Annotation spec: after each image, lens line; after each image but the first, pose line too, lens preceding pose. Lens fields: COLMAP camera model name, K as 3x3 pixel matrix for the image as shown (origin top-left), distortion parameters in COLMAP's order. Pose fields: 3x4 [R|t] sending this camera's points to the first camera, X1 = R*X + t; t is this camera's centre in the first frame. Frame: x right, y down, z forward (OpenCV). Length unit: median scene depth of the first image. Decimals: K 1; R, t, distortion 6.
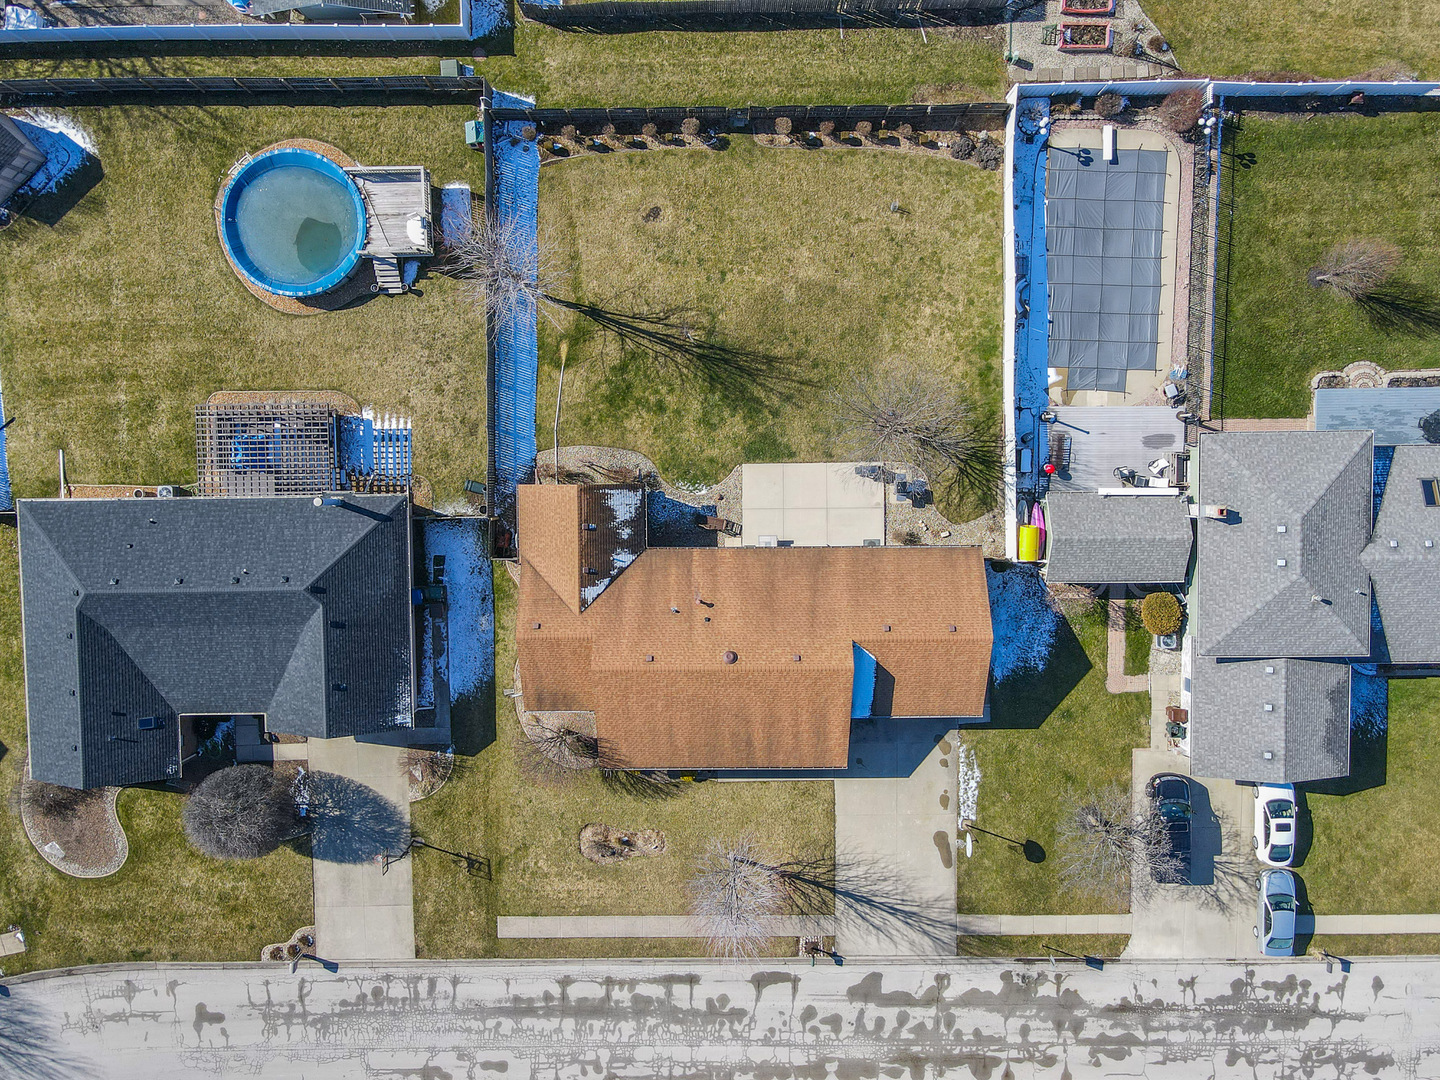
lens RADIAL K [[1043.1, 0, 720.0], [0, 1043.1, 540.0], [0, 0, 1]] dist [0.010765, 0.008183]
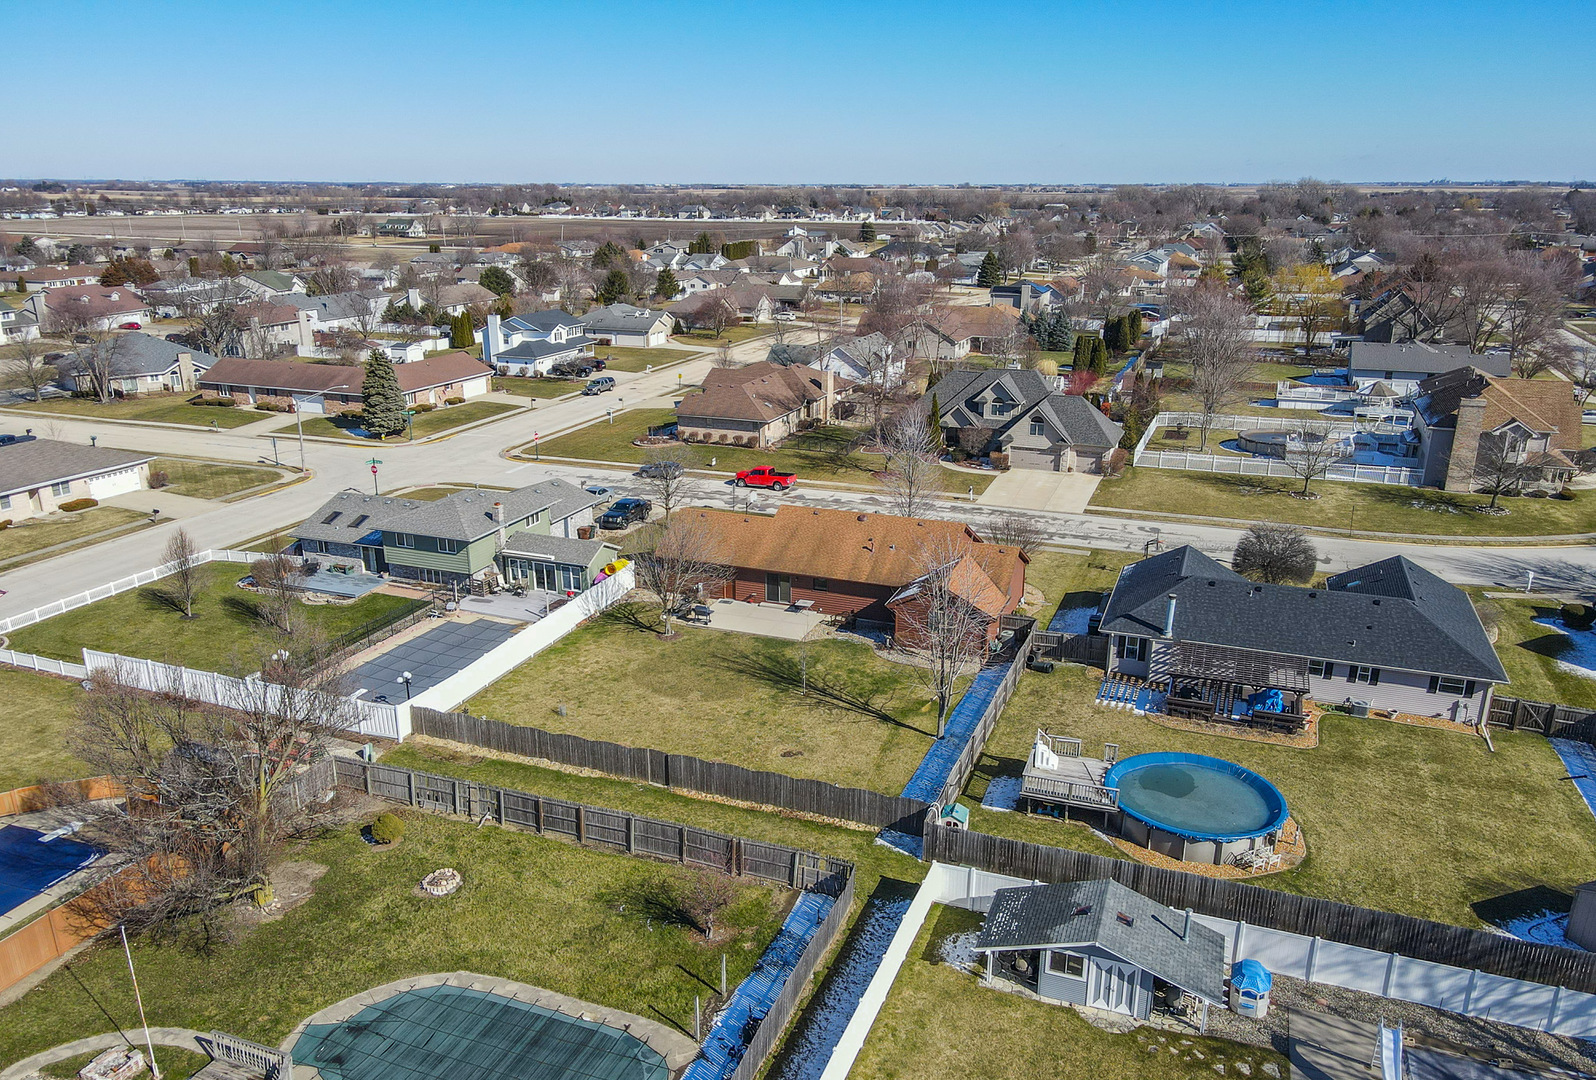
lens RADIAL K [[1159.6, 0, 797.0], [0, 1159.6, 600.5], [0, 0, 1]] dist [0.014142, 0.004260]
pose [[-0.929152, -0.124147, 0.348231, -0.392696], [0.369053, -0.367126, 0.853826, -1.088522], [0.021845, 0.921849, 0.386933, 0.460018]]
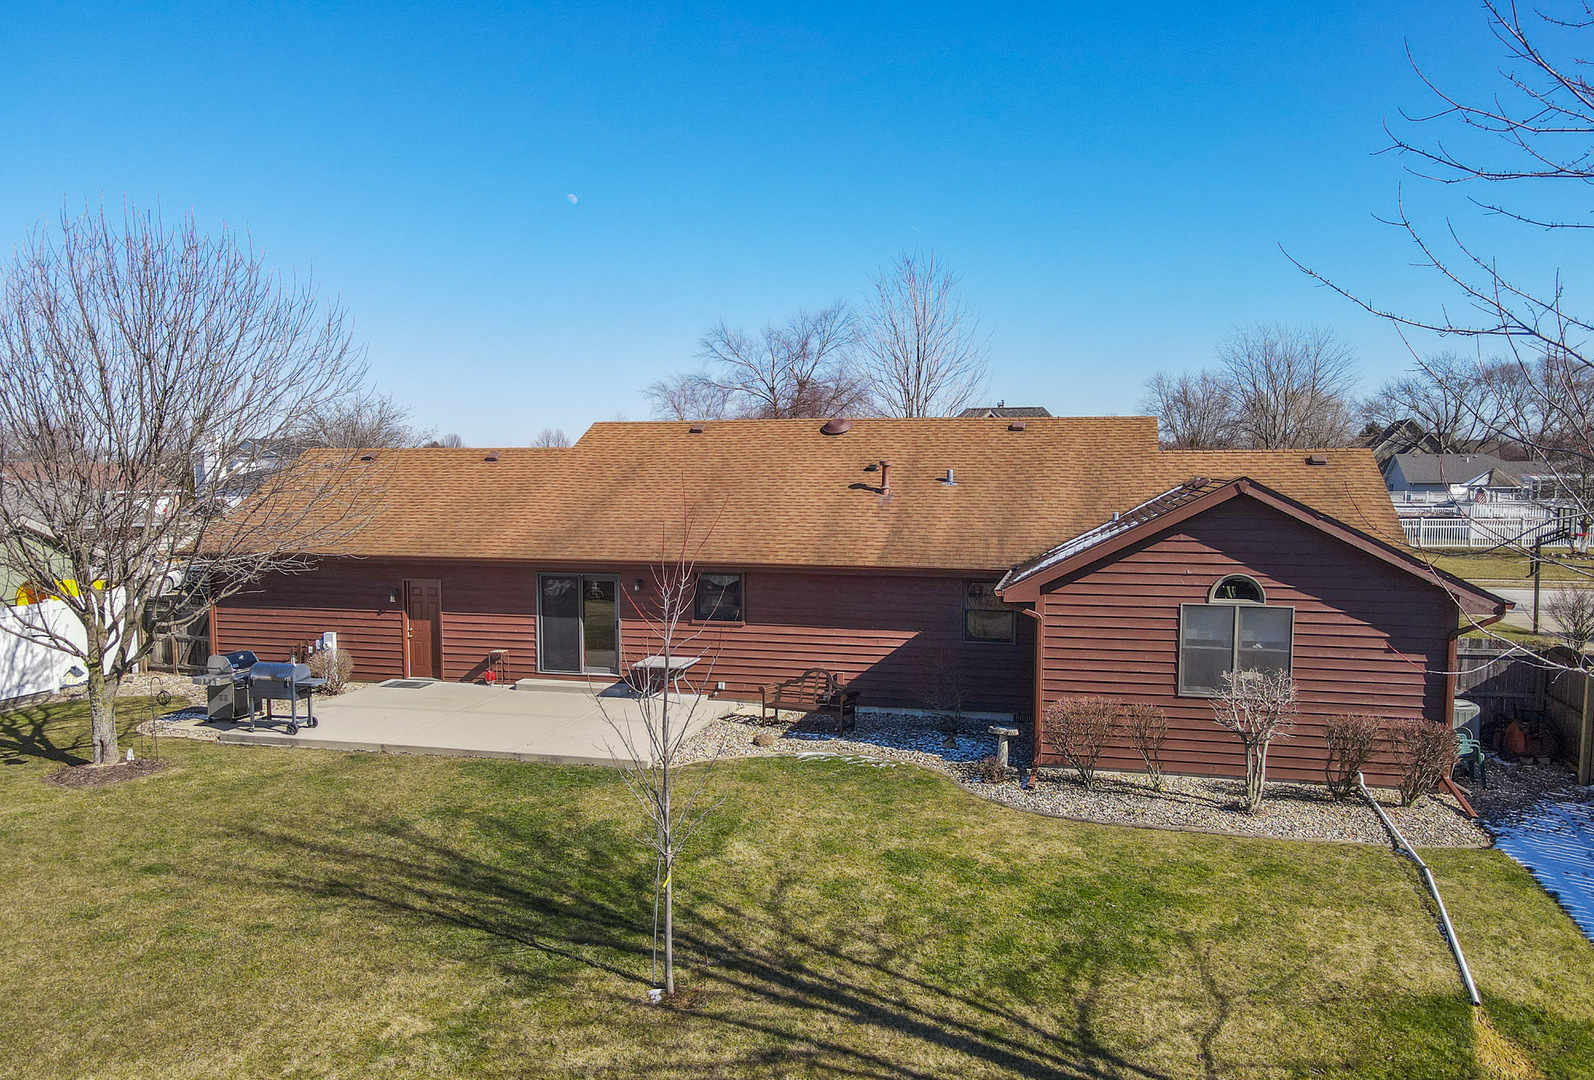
lens RADIAL K [[1158.2, 0, 796.0], [0, 1158.2, 600.5], [0, 0, 1]] dist [0.014142, 0.004260]
pose [[-0.966329, -0.027000, 0.255888, -0.091180], [0.256783, -0.164755, 0.952323, -0.337024], [0.016446, 0.985965, 0.166141, 0.876361]]
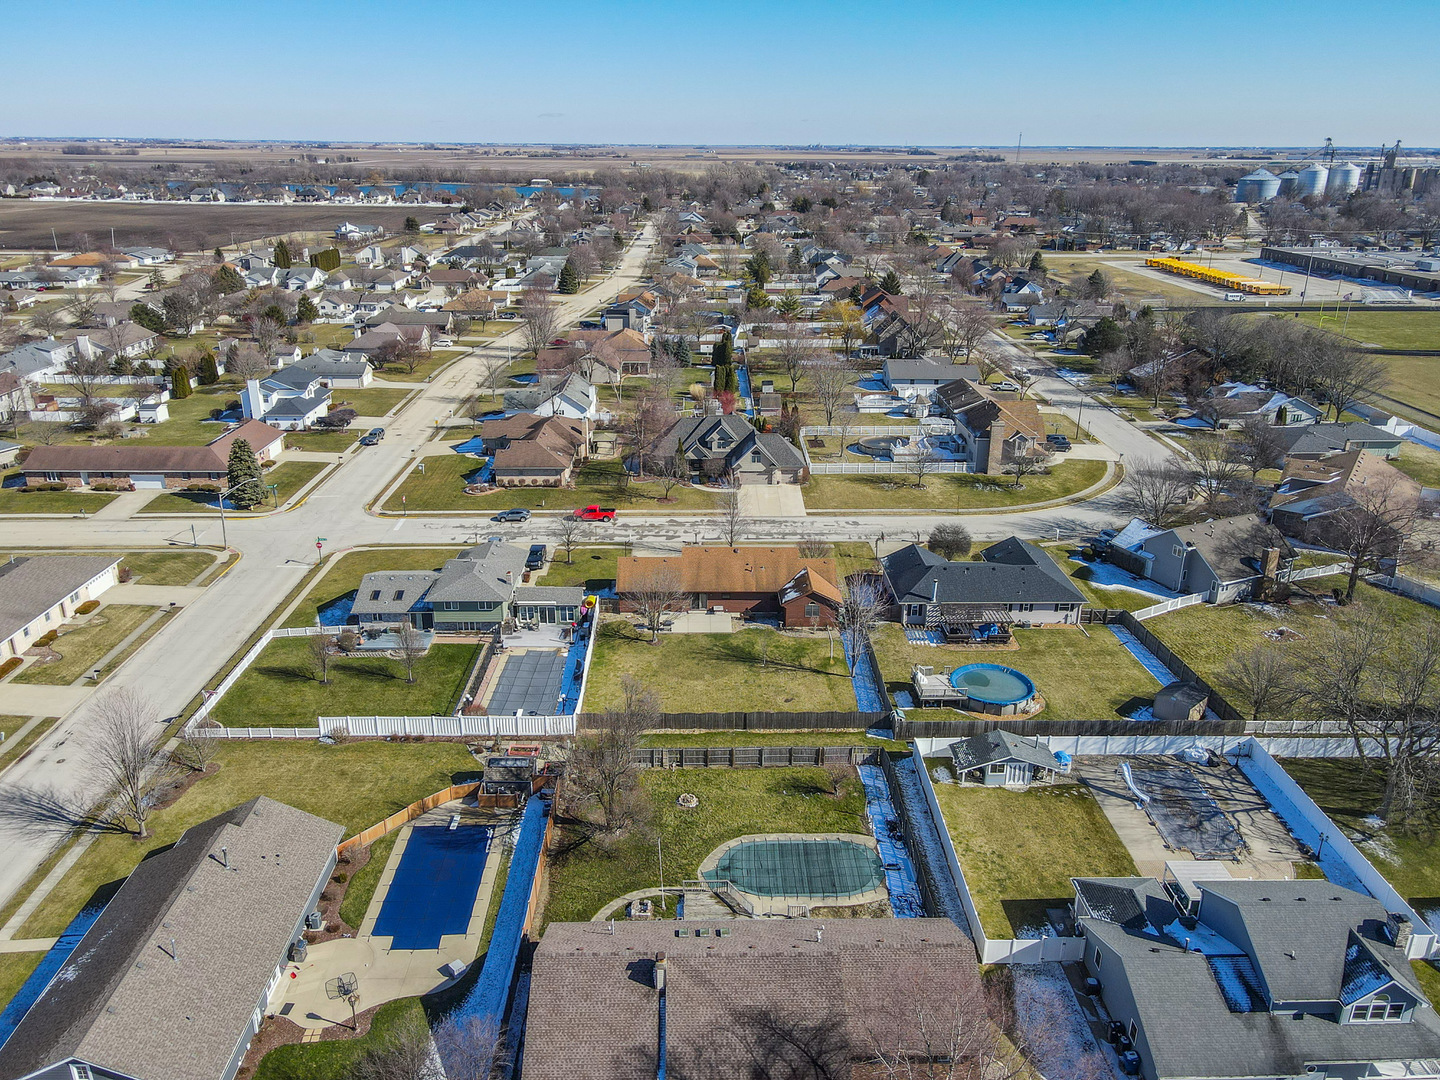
lens RADIAL K [[1043.1, 0, 720.0], [0, 1043.1, 540.0], [0, 0, 1]] dist [0.010765, 0.008183]
pose [[-0.999869, 0.000457, -0.016179, 0.072252], [-0.014955, -0.408390, 0.912685, -1.690892], [-0.006191, 0.912807, 0.408343, 0.061427]]
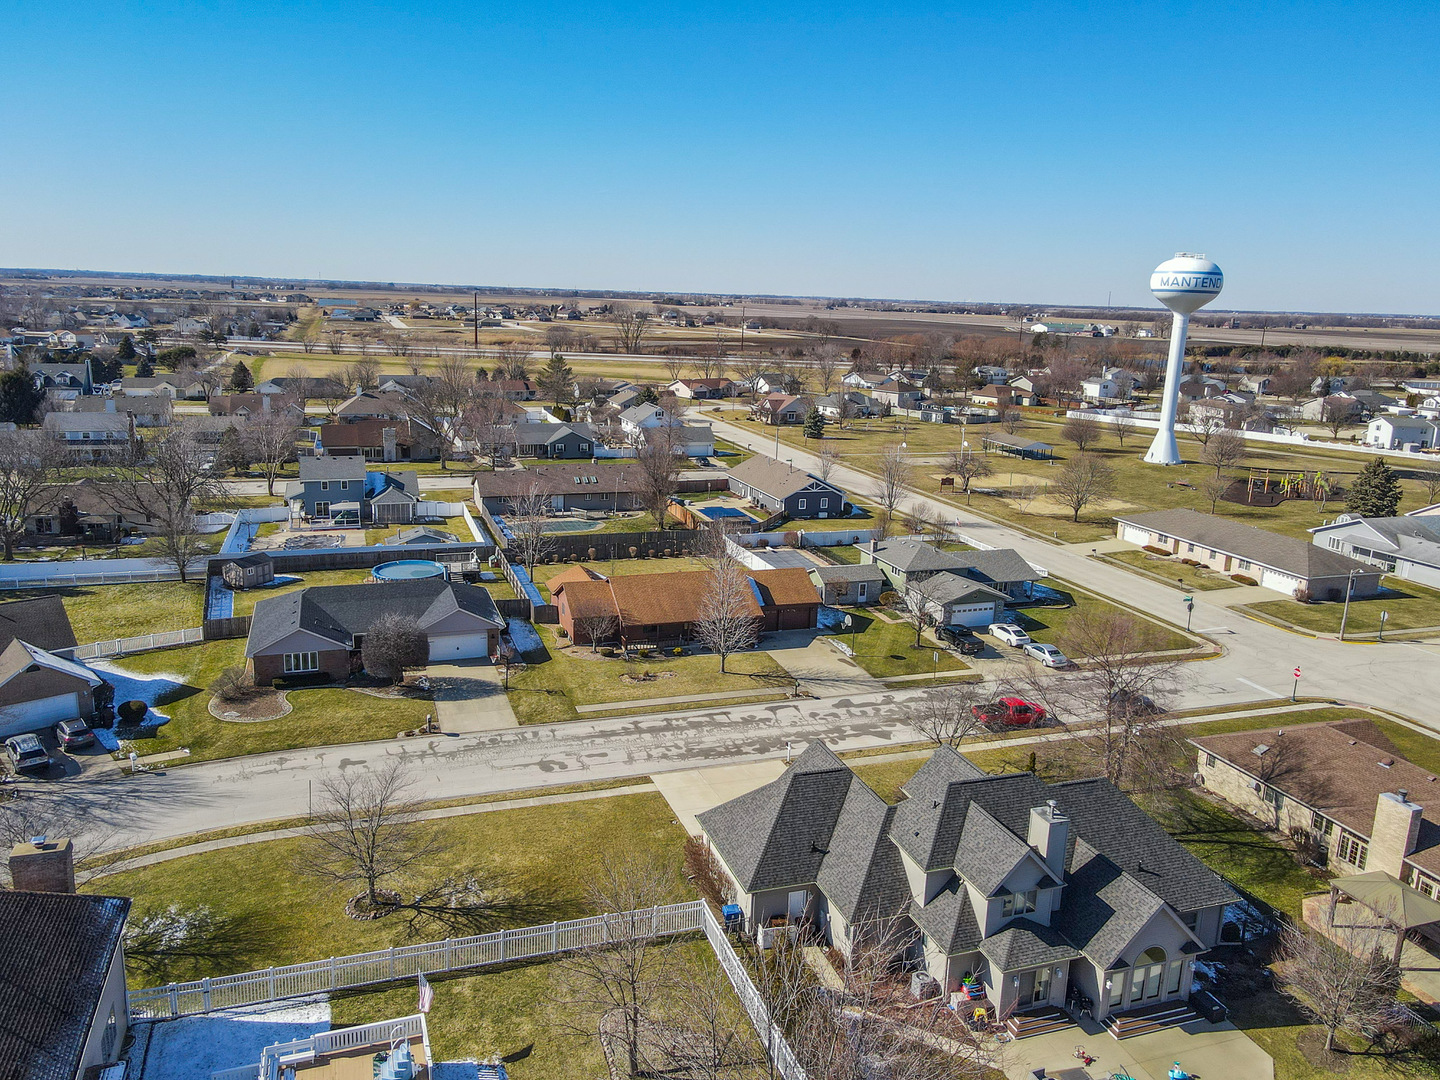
lens RADIAL K [[1057.0, 0, 720.0], [0, 1057.0, 540.0], [0, 0, 1]] dist [0.028788, 0.004823]
pose [[0.943729, -0.043311, 0.327872, -0.478755], [0.330307, 0.172948, -0.927893, 1.670040], [-0.016517, 0.983978, 0.177522, 0.534126]]
